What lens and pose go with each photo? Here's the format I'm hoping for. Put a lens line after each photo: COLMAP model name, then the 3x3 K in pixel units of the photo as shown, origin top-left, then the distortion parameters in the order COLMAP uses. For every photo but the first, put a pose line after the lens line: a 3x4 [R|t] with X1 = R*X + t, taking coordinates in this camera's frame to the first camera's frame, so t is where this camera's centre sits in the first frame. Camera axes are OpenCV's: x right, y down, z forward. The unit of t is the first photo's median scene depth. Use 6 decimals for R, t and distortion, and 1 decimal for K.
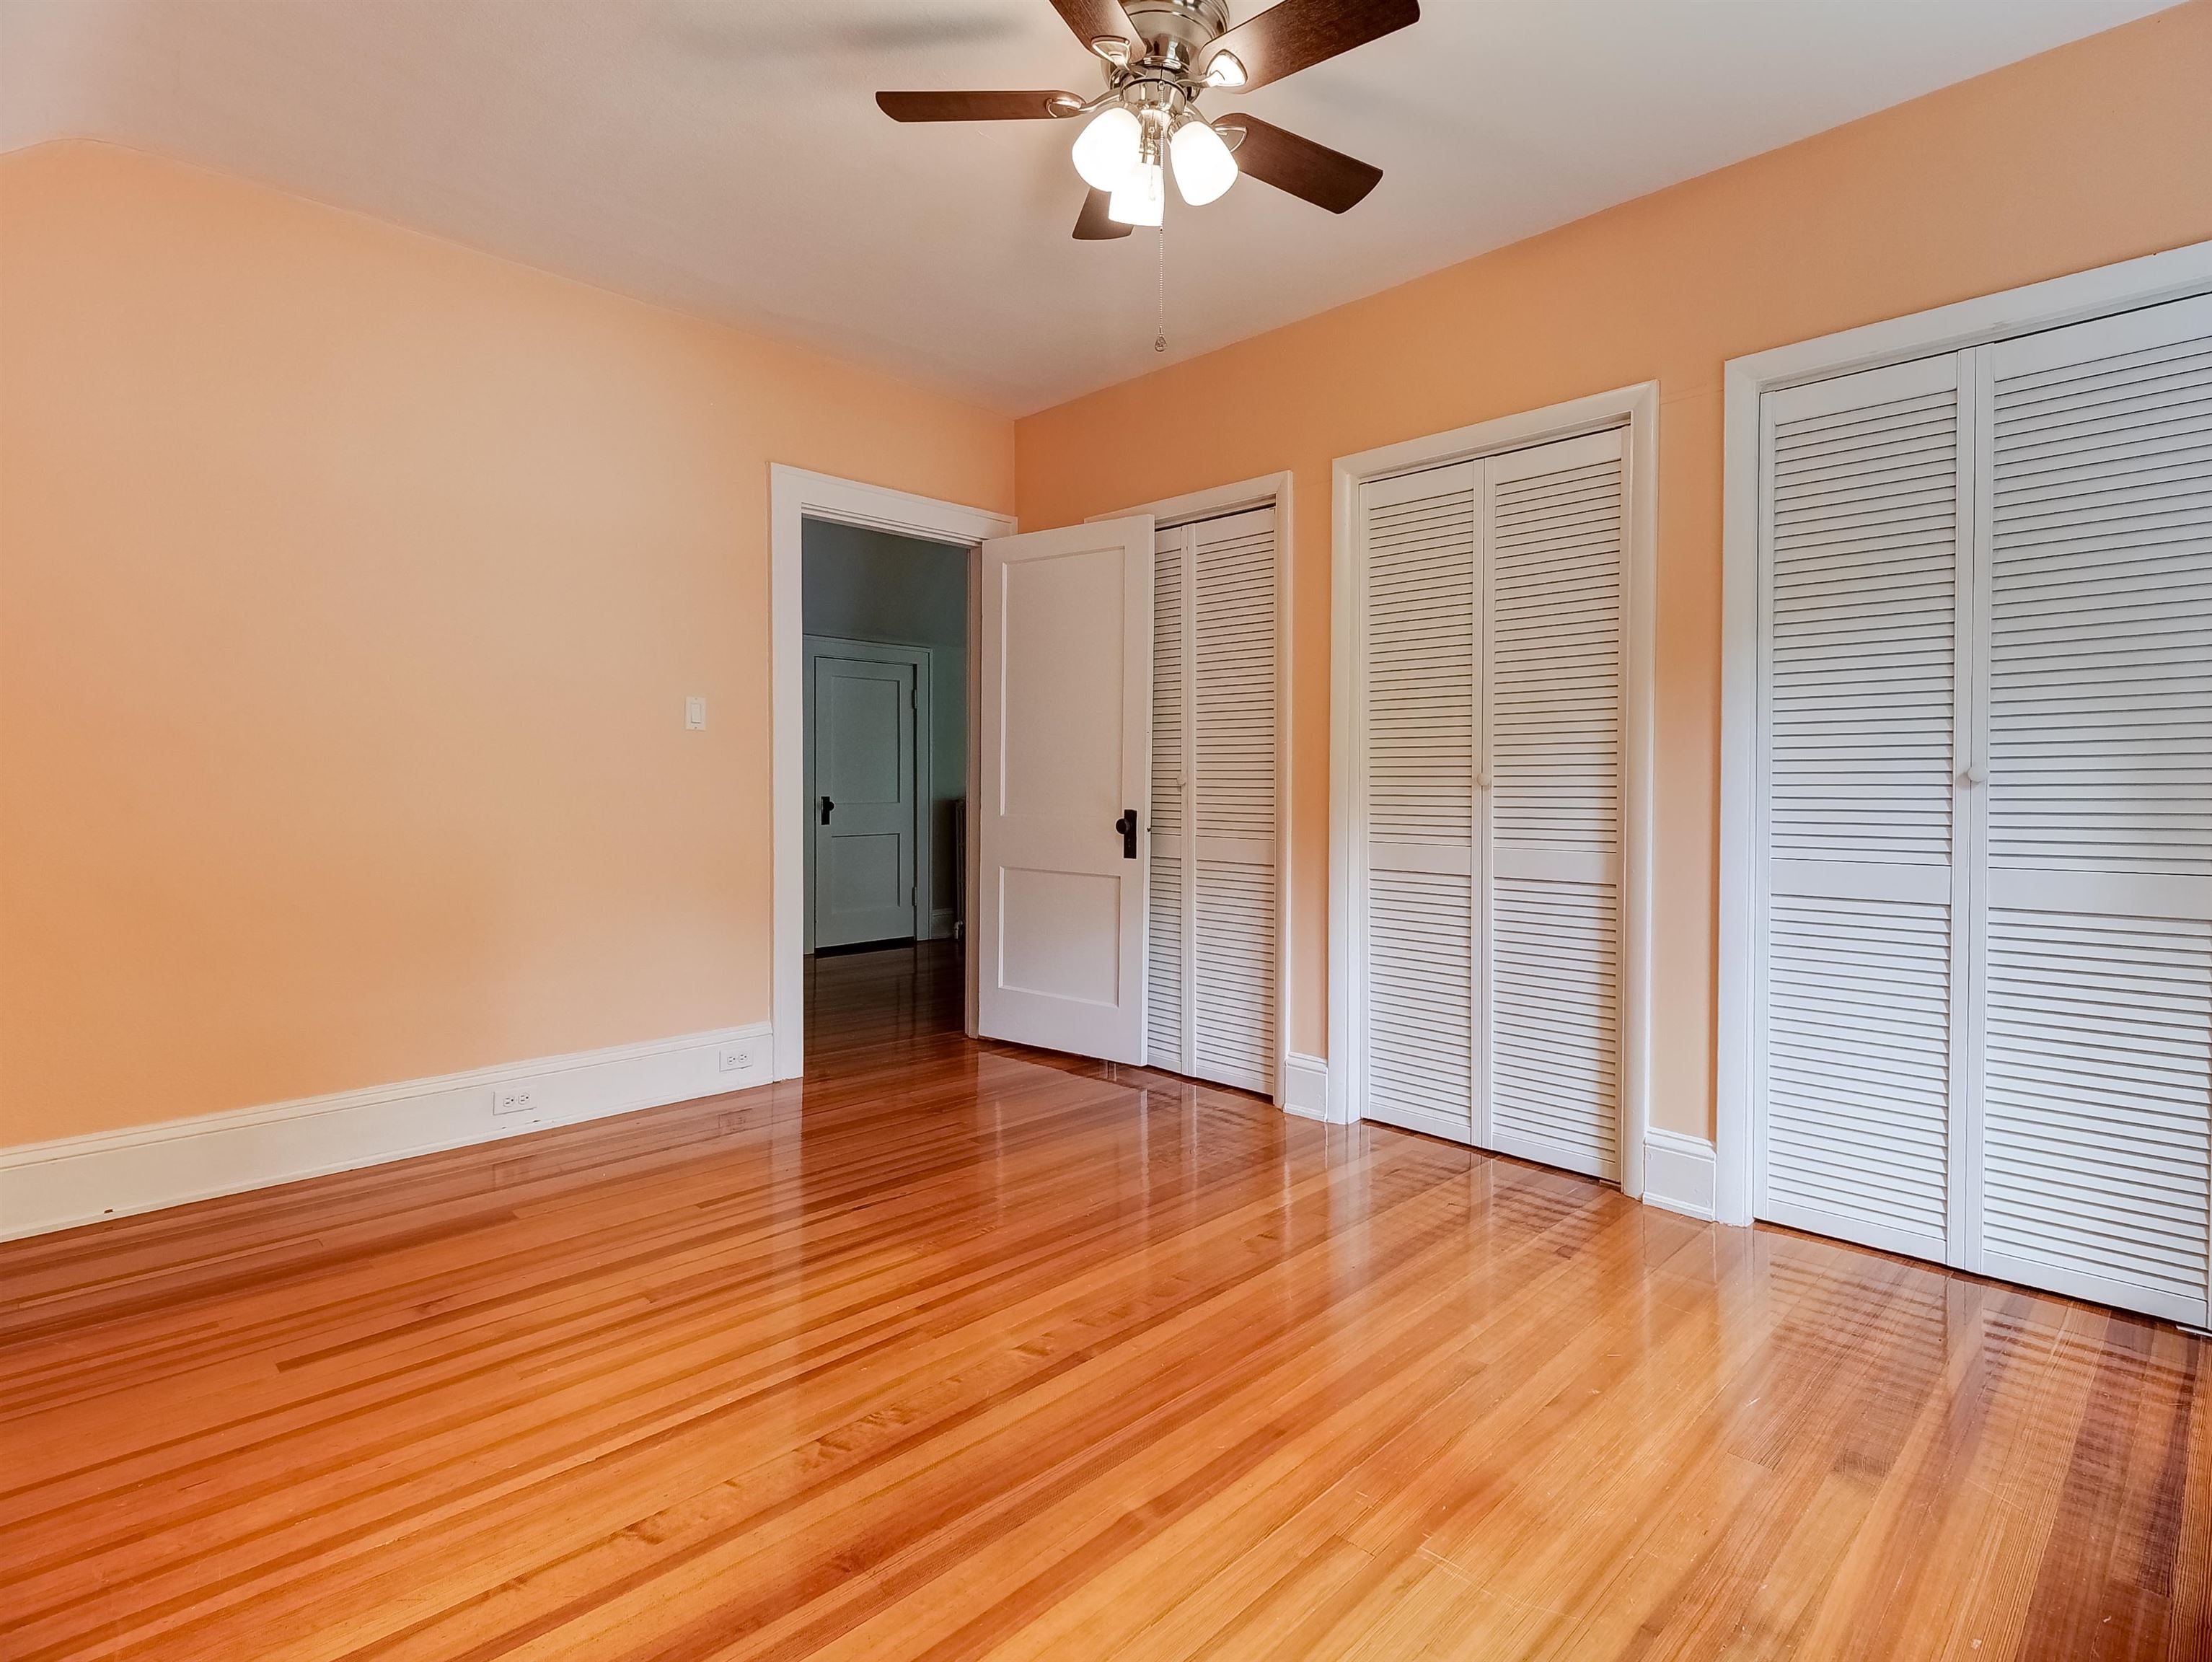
lens RADIAL K [[1082.1, 0, 1120.3], [0, 1082.1, 828.0], [0, 0, 1]] dist [0.001831, -0.000339]
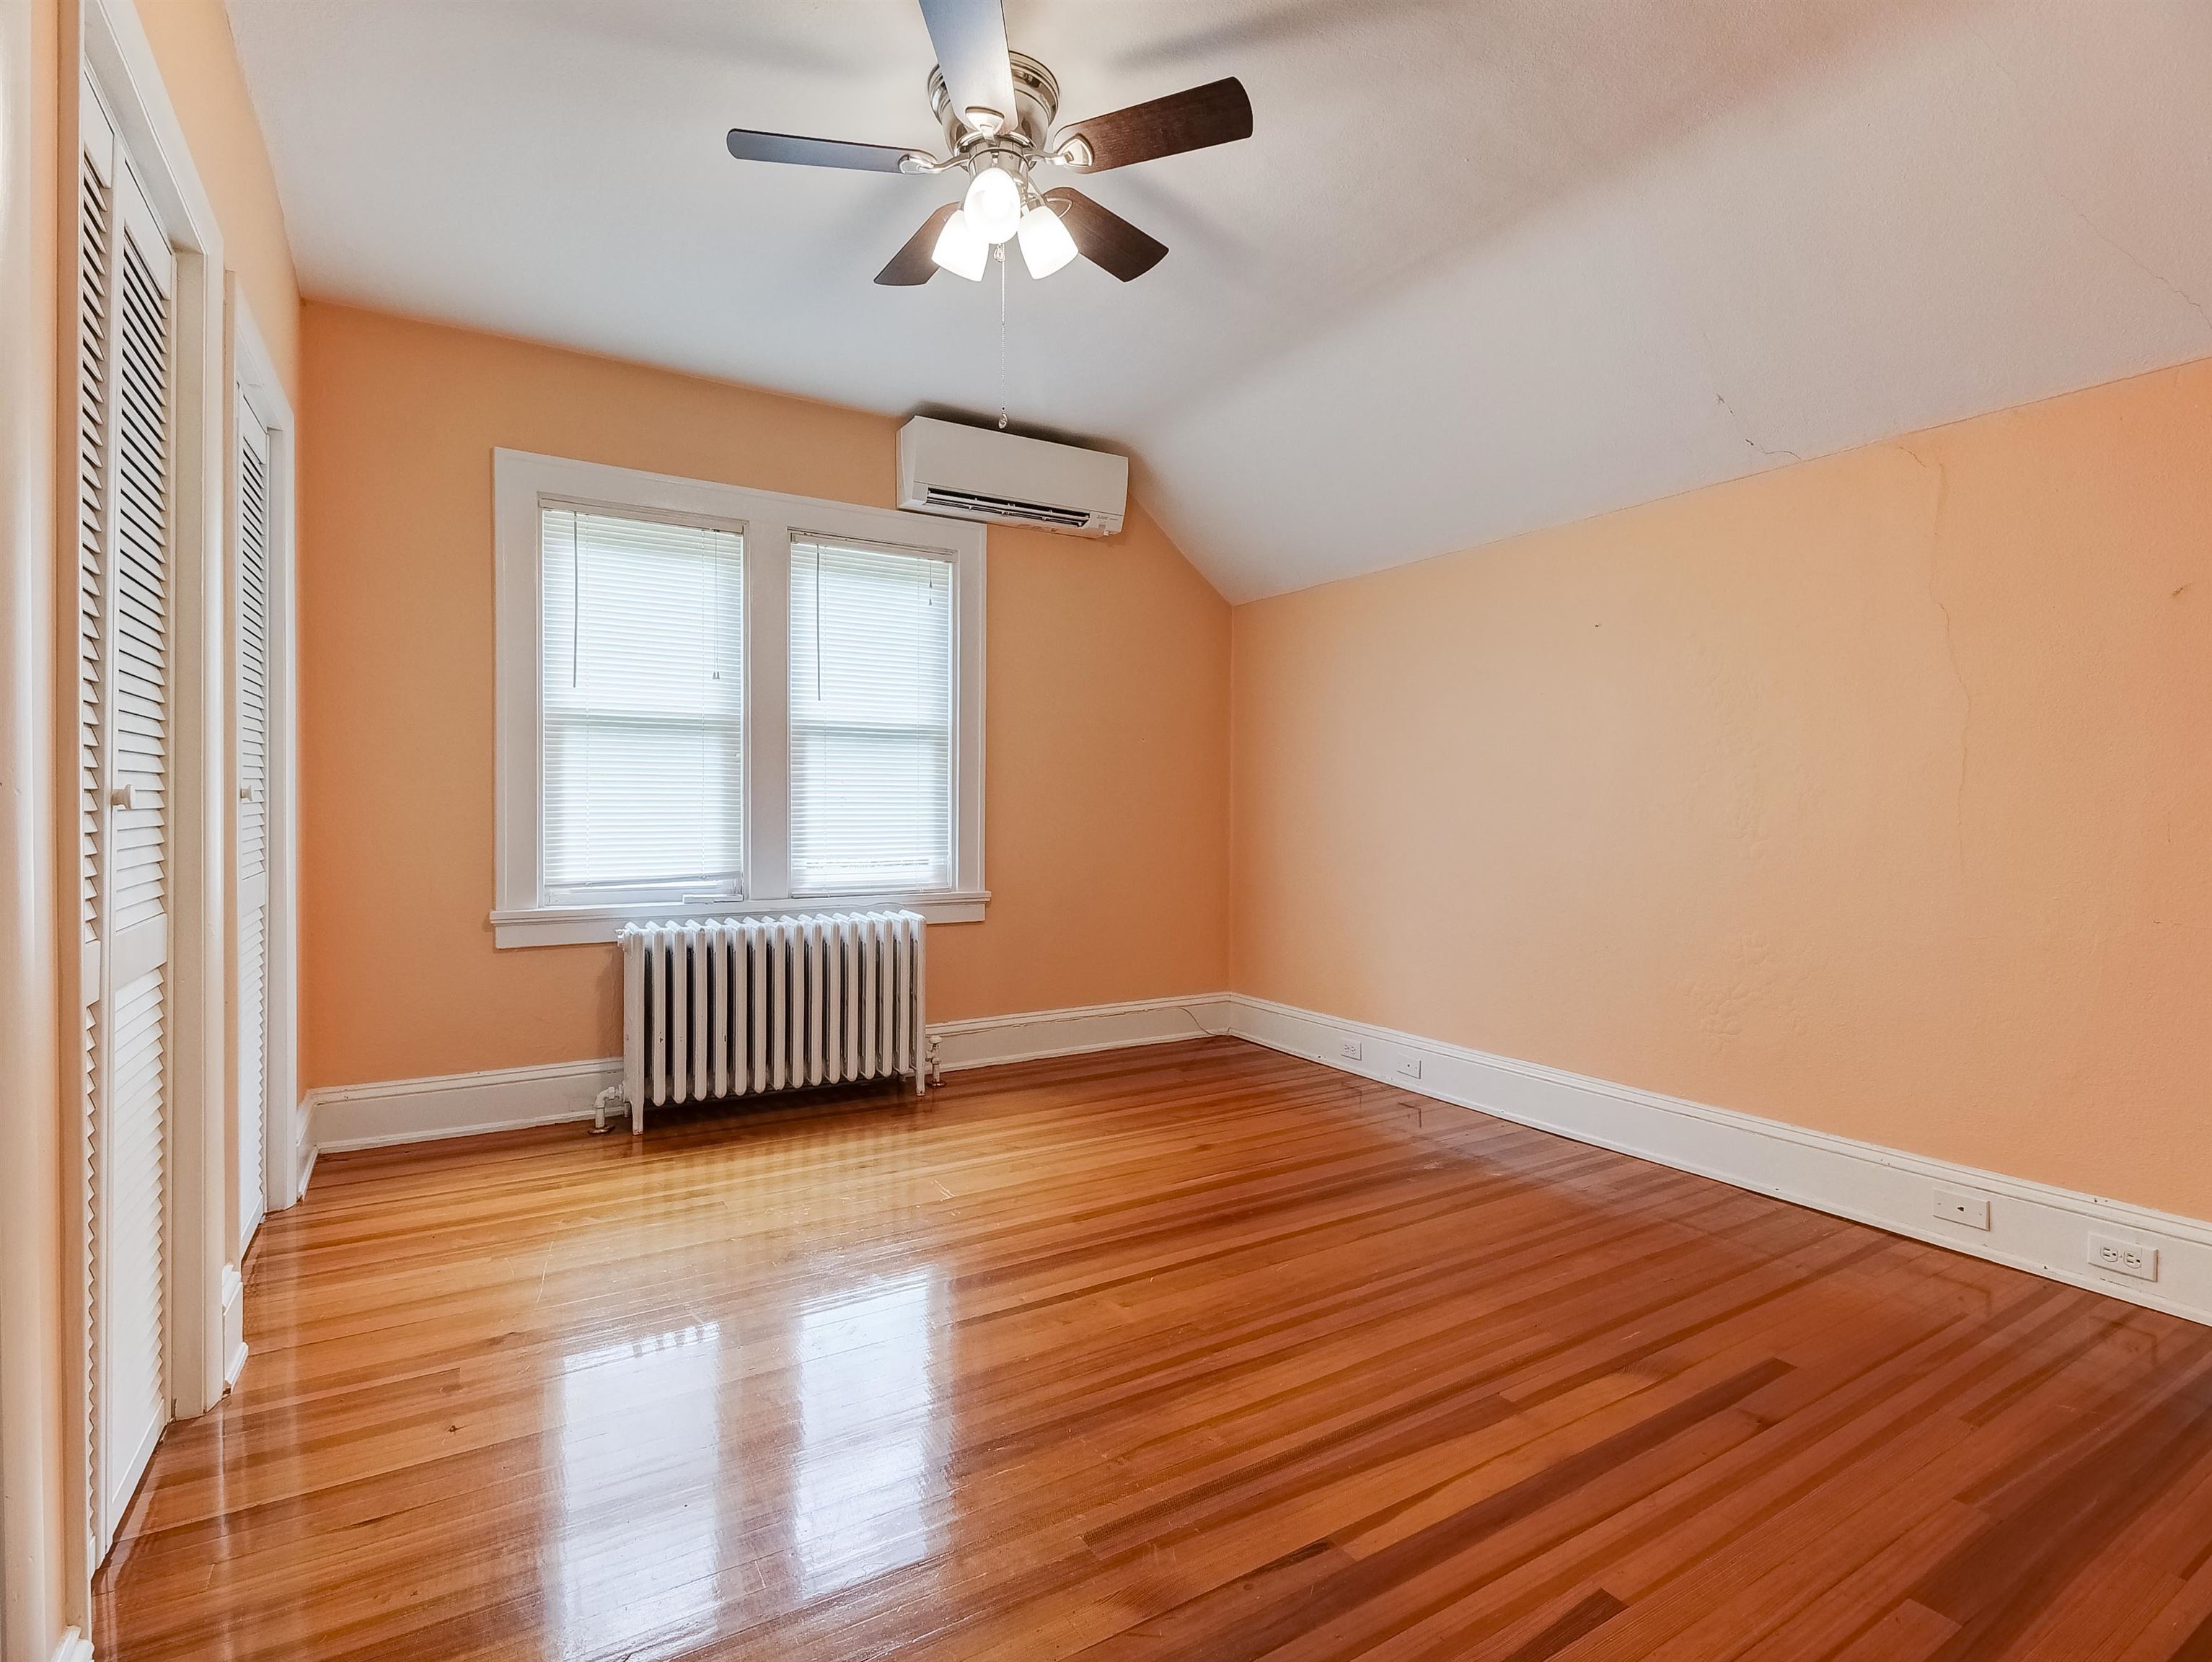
lens RADIAL K [[1082.1, 0, 1120.3], [0, 1082.1, 828.0], [0, 0, 1]] dist [0.001831, -0.000339]
pose [[-0.972626, -0.013829, 0.231966, -0.346950], [-0.001388, 0.998556, 0.053710, -0.086866], [-0.232374, 0.051918, -0.971240, 2.028448]]
